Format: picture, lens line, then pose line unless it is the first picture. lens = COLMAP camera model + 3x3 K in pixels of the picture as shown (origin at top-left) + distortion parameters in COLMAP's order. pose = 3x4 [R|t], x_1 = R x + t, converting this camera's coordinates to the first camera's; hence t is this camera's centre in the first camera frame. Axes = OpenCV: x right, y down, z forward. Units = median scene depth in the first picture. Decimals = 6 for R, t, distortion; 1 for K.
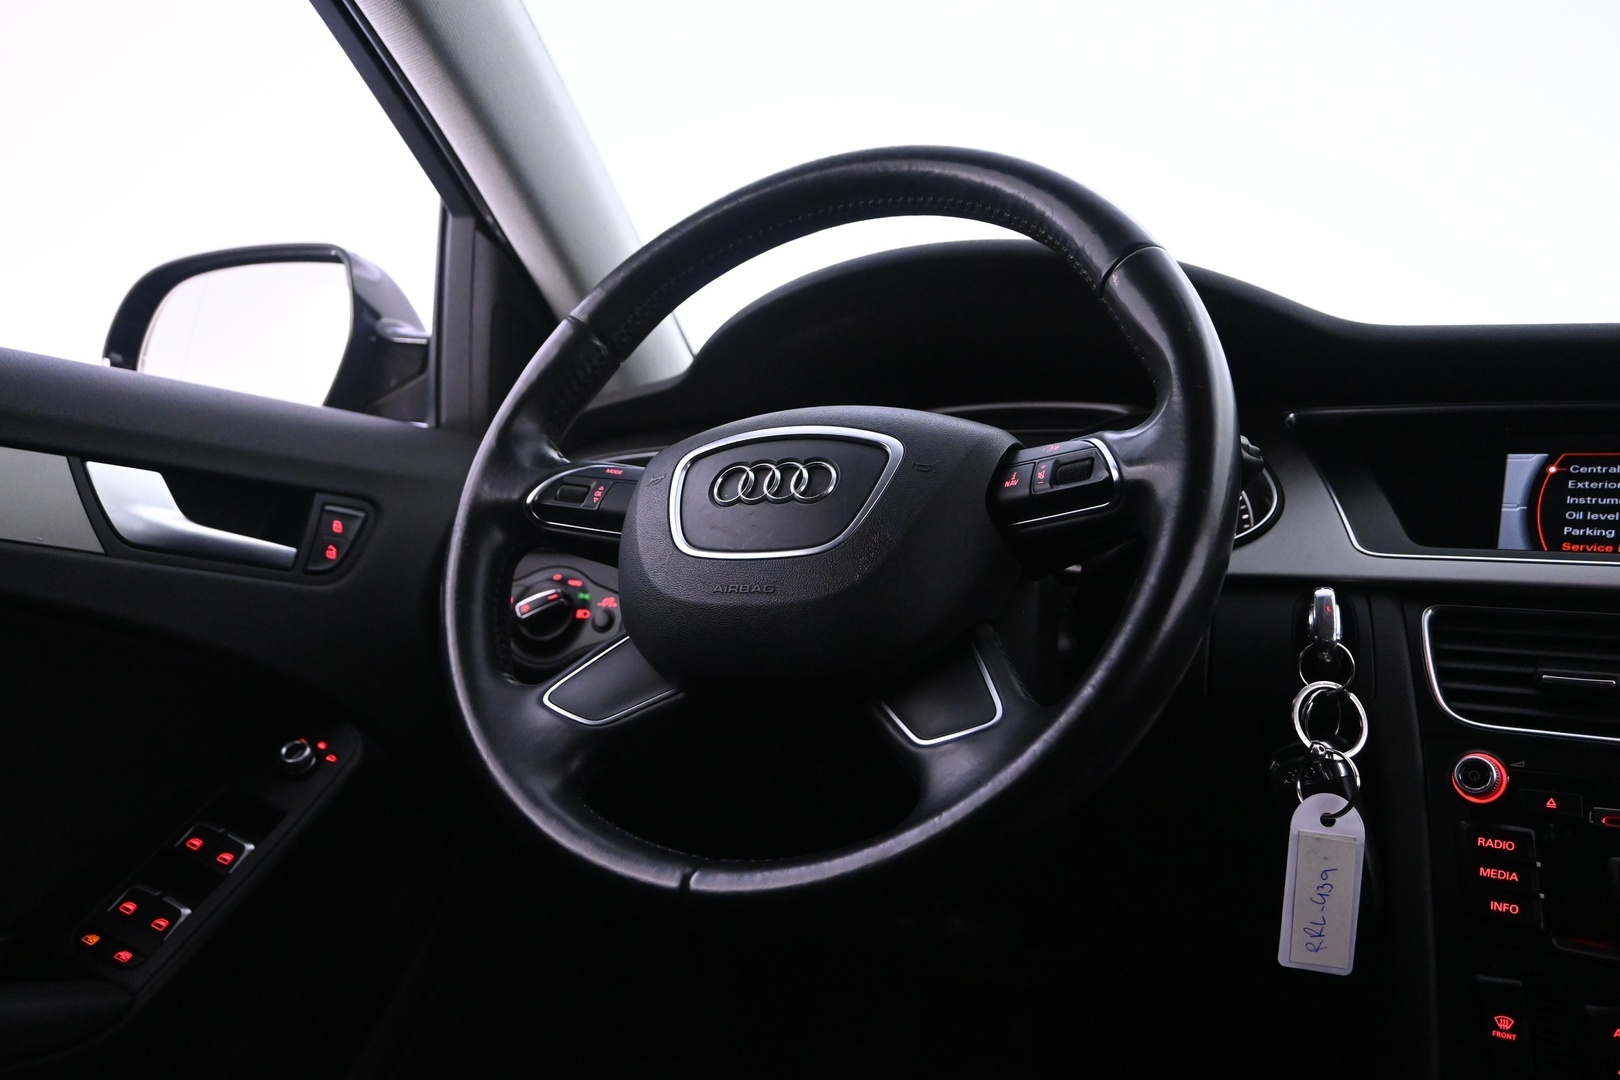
lens RADIAL K [[1291.7, 0, 808.4], [0, 1291.7, 532.5], [0, 0, 1]] dist [-0.009659, -0.002569]
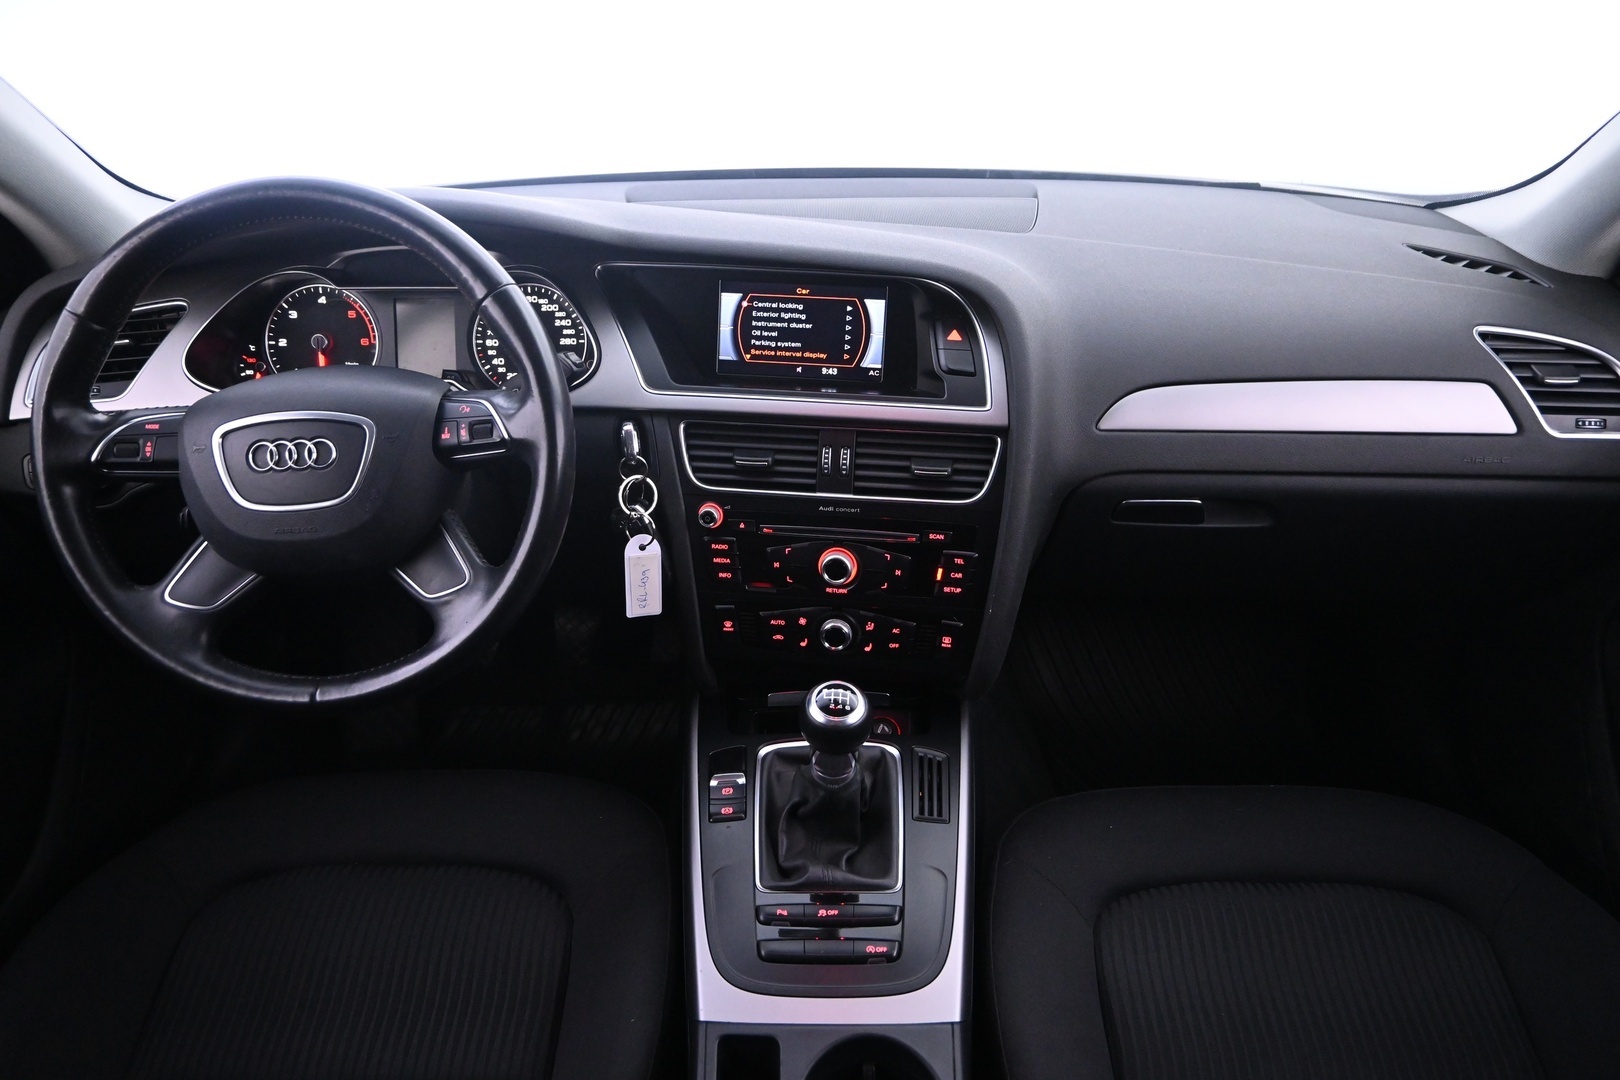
lens RADIAL K [[1107.0, 0, 814.2], [0, 1107.0, 536.6], [0, 0, 1]] dist [-0.008293, 0.003727]
pose [[0.874903, -0.264674, 0.405577, -0.043248], [0.033857, 0.868829, 0.493952, -0.600291], [-0.483114, -0.418429, 0.769102, -0.398887]]
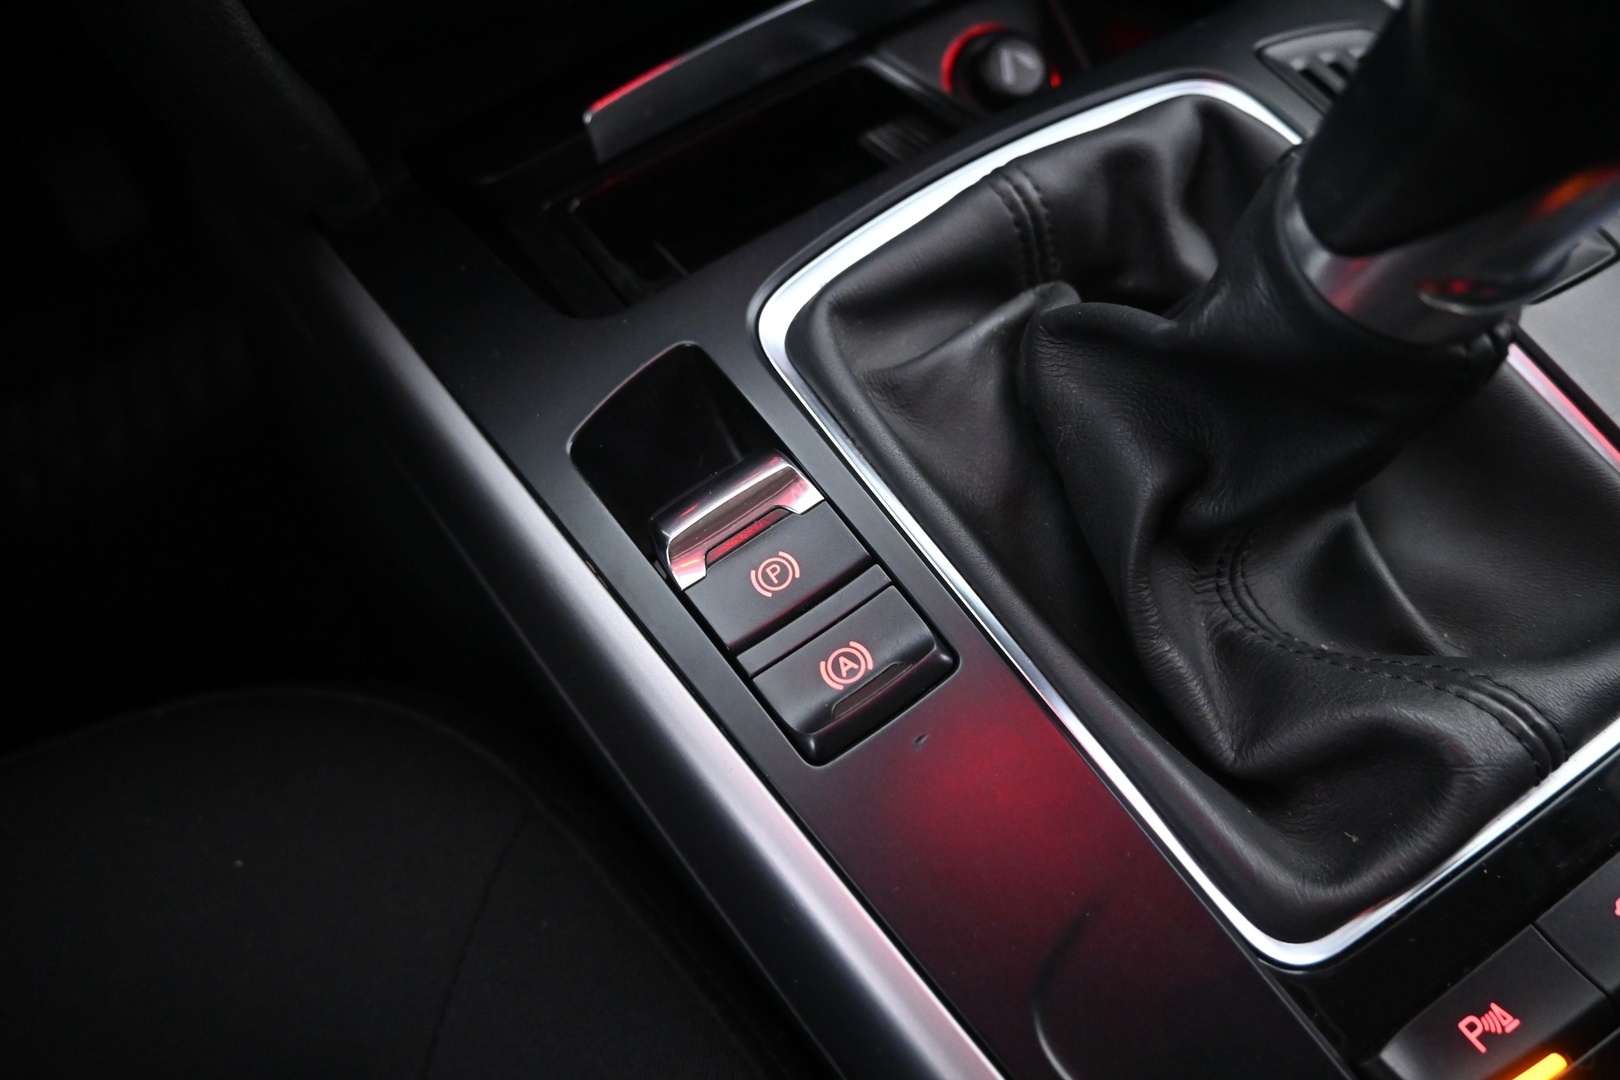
lens RADIAL K [[1143.4, 0, 756.5], [0, 1143.4, 527.8], [0, 0, 1]] dist [-0.023294, -0.003502]
pose [[0.482532, -0.781531, 0.395440, 0.263883], [0.111510, 0.502619, 0.857286, 0.185579], [-0.868751, -0.369572, 0.329678, 0.614453]]
